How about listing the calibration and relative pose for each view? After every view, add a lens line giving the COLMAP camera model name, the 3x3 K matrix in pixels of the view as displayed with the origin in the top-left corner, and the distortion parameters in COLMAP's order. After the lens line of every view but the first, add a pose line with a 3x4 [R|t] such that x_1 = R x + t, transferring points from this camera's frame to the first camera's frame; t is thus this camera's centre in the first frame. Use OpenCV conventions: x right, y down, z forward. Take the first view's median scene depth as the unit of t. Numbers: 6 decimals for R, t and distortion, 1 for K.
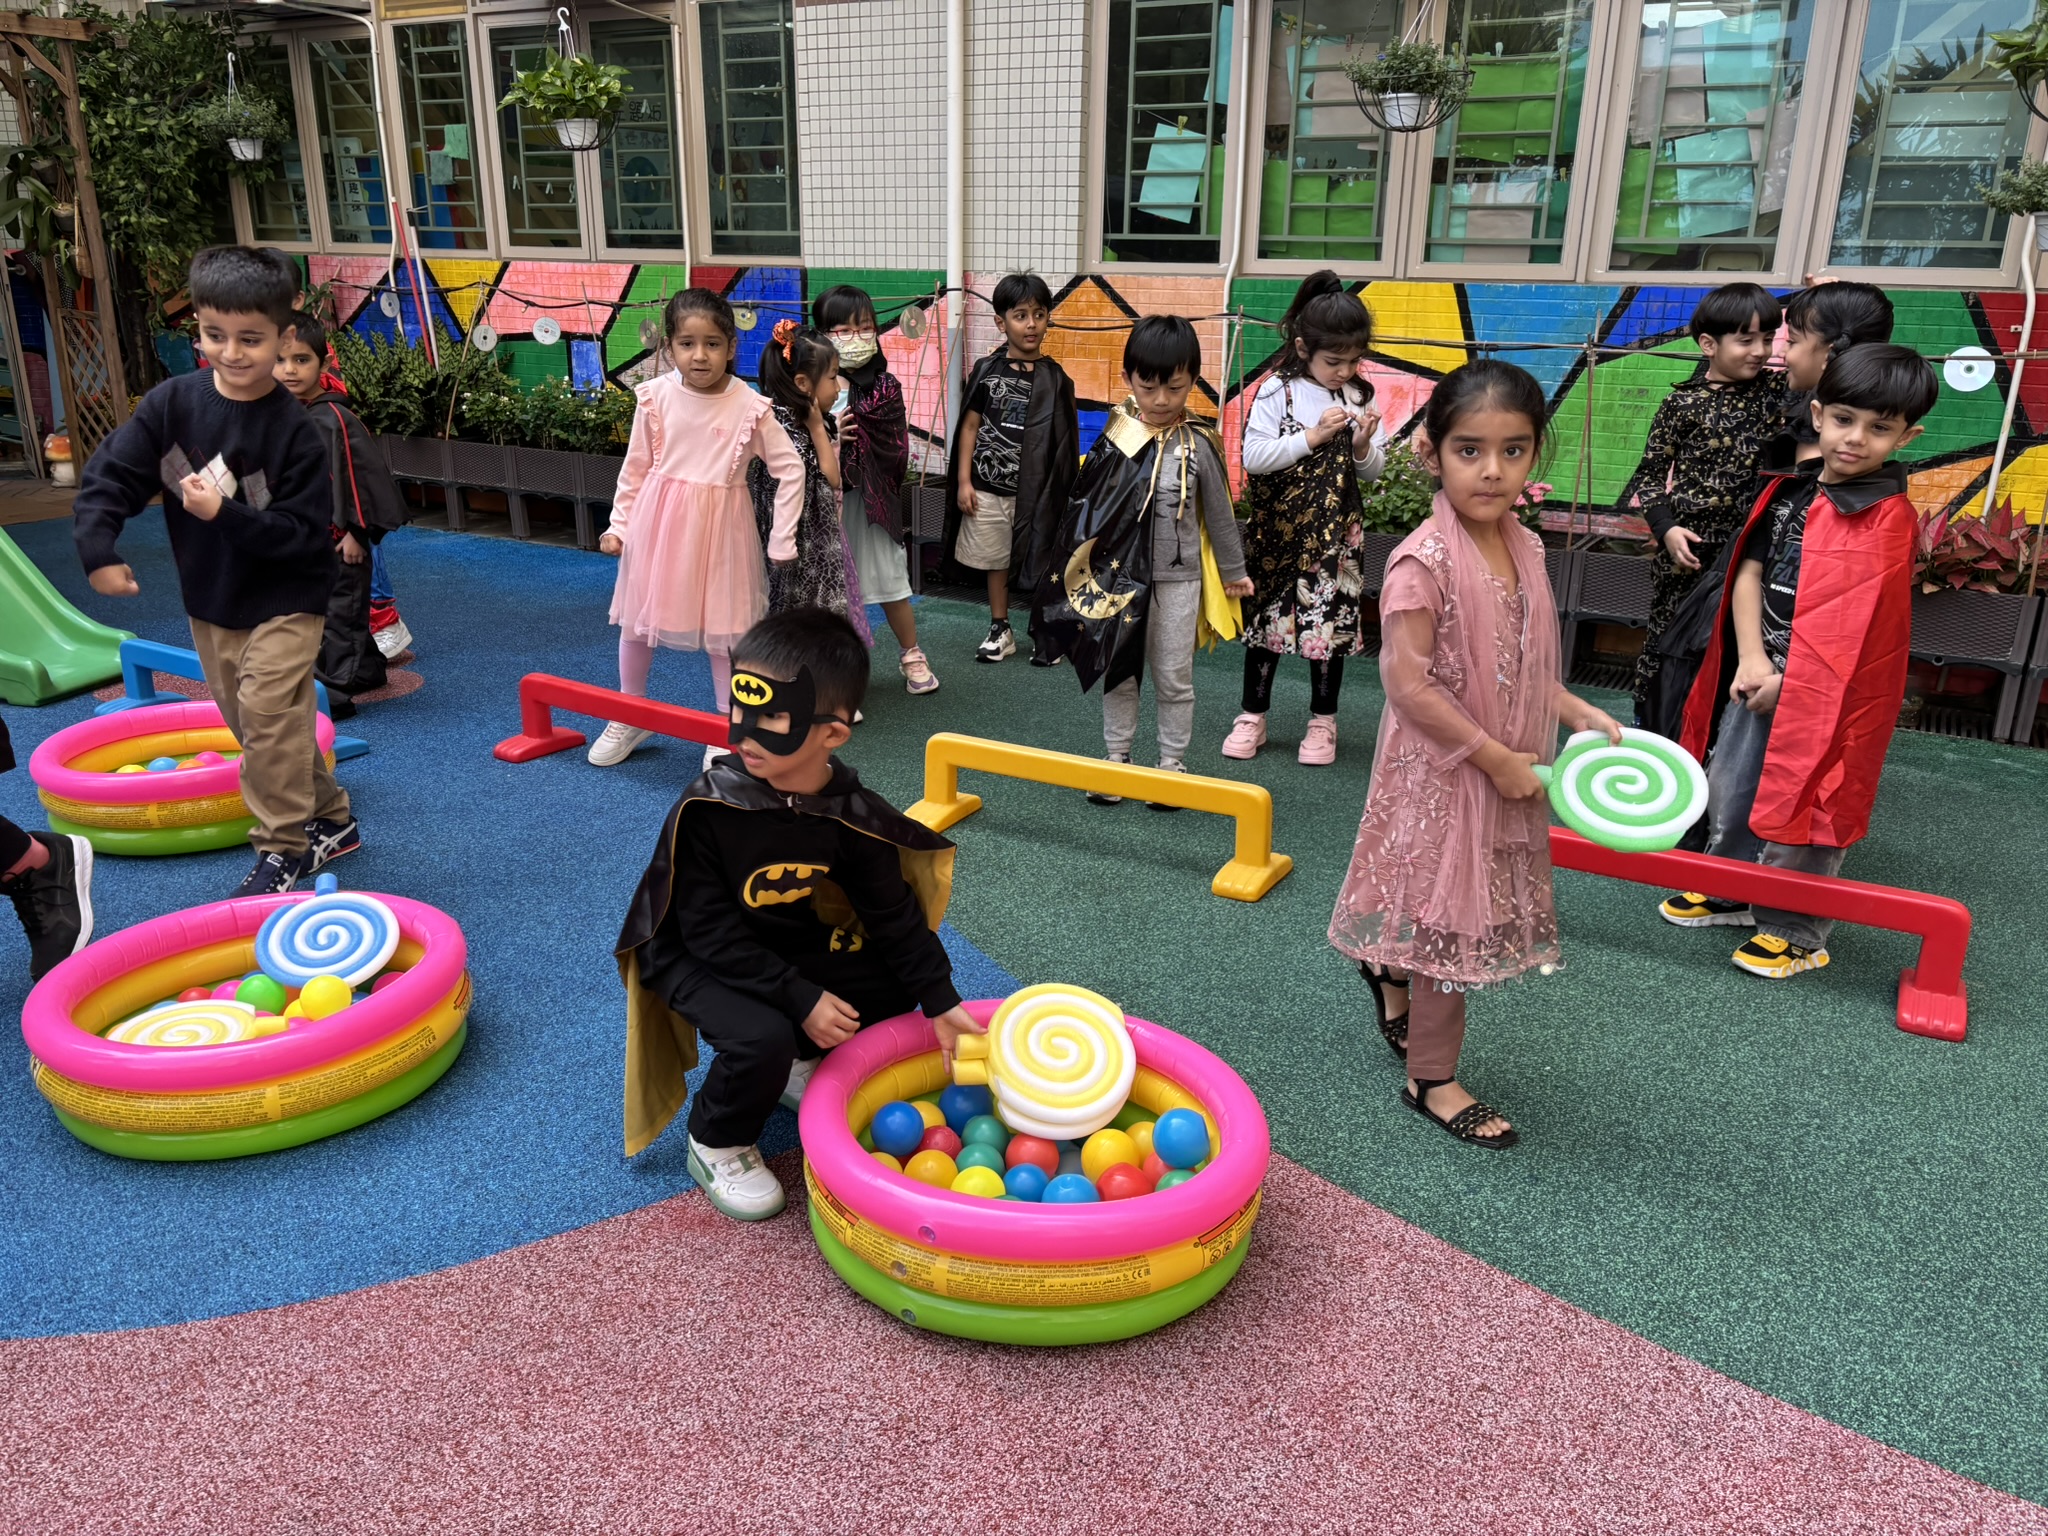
lens RADIAL K [[1543.8, 0, 1024.2], [0, 1543.8, 805.4], [0, 0, 1]] dist [0.025438, -0.047883]
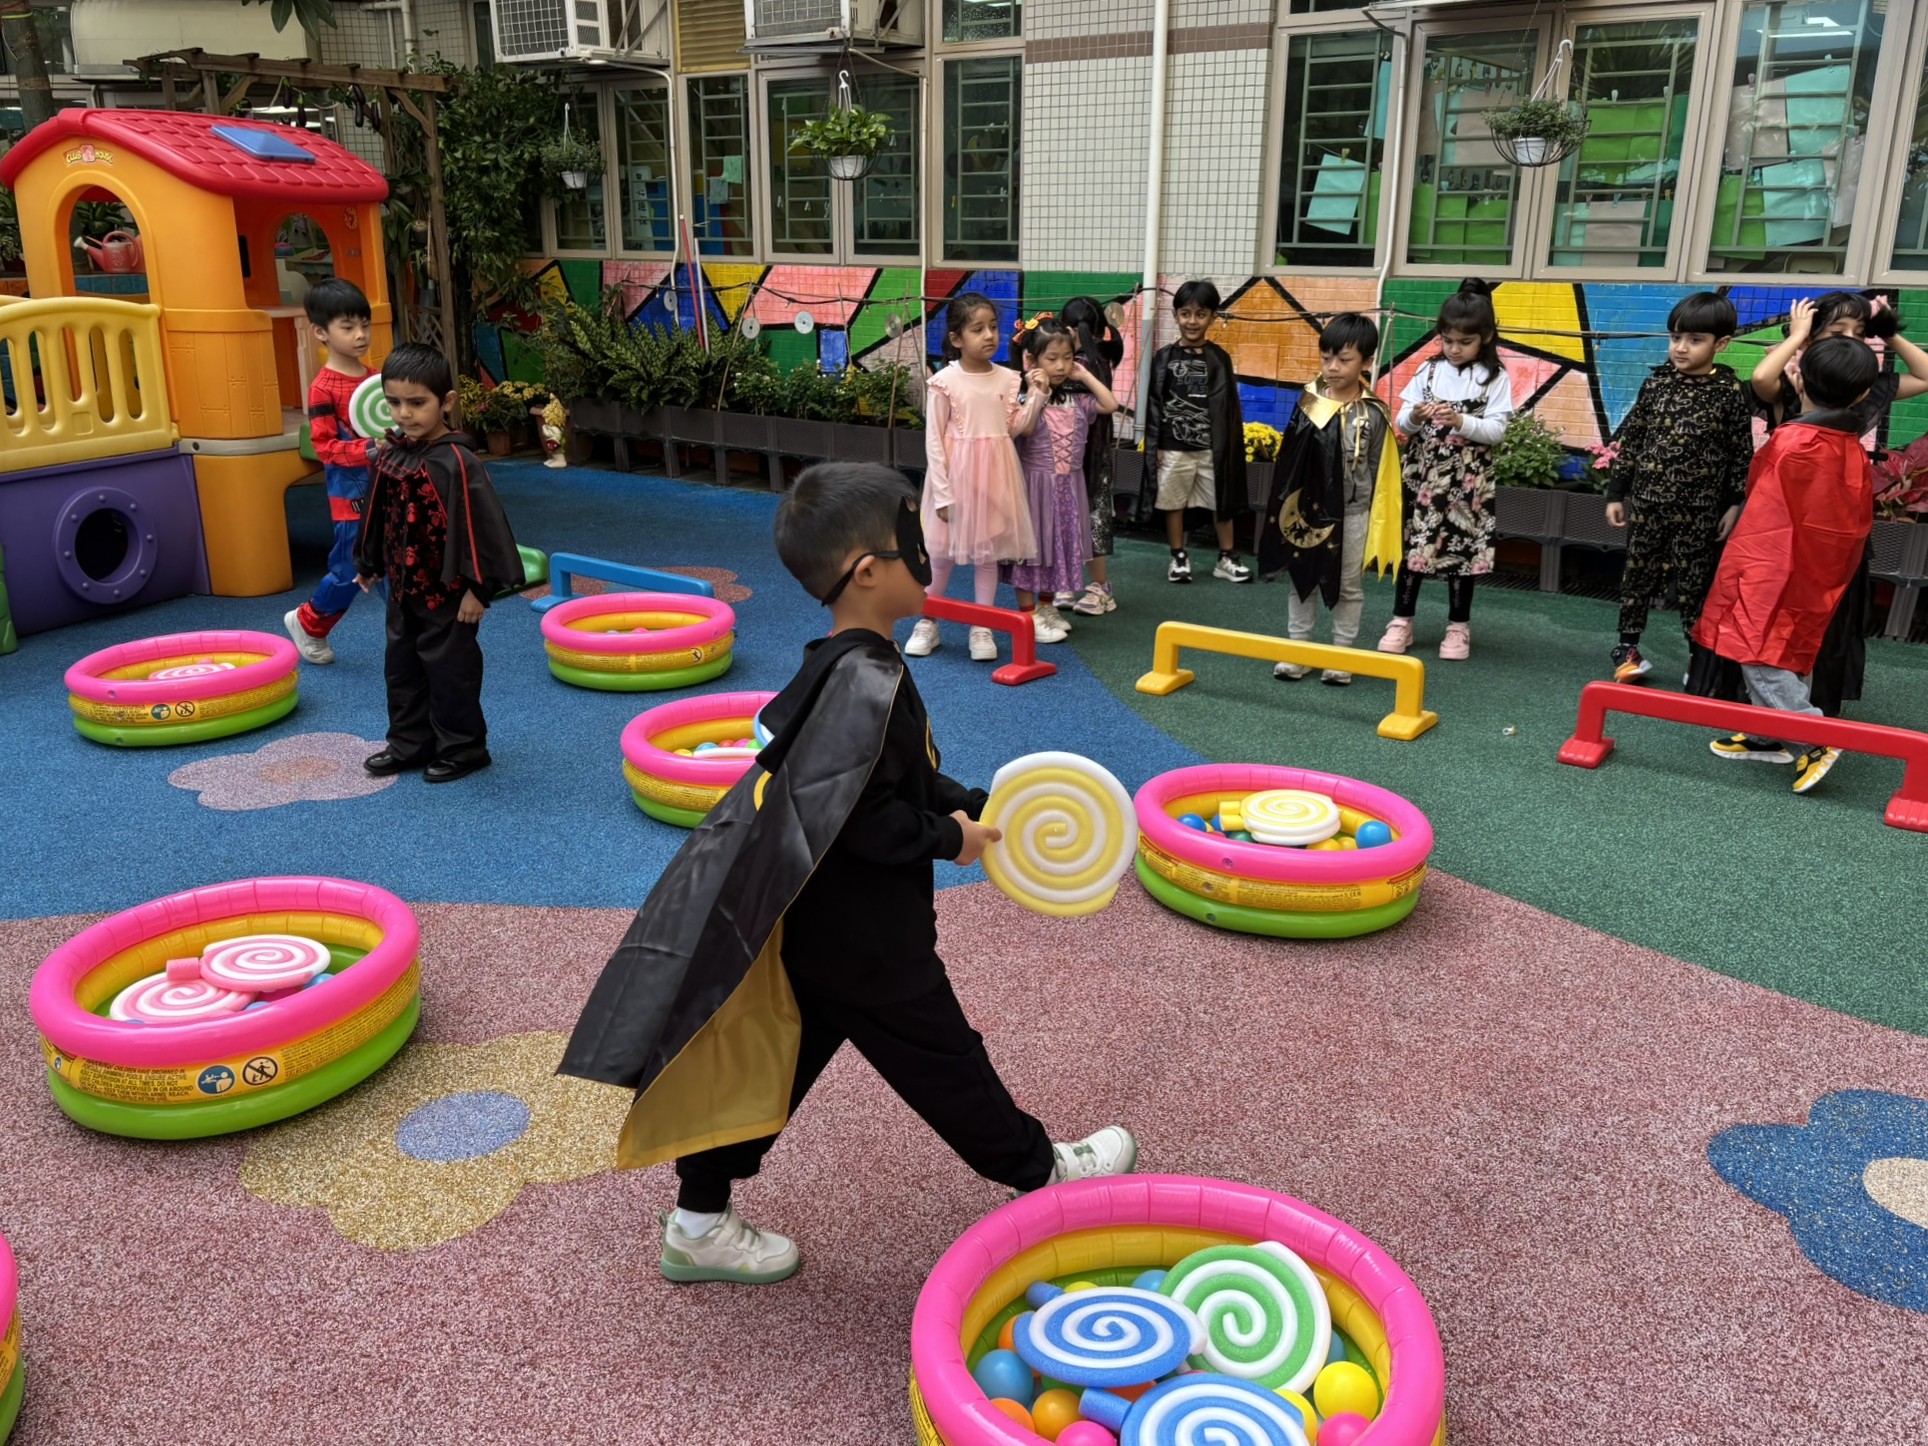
lens RADIAL K [[1483.5, 0, 964.0], [0, 1483.5, 723.0], [0, 0, 1]] dist [-0.007315, 0.002659]
pose [[0.992519, 0.028470, -0.118727, -0.042926], [-0.031794, 0.999151, -0.026200, 0.046574], [0.117880, 0.029779, 0.992581, -0.174954]]
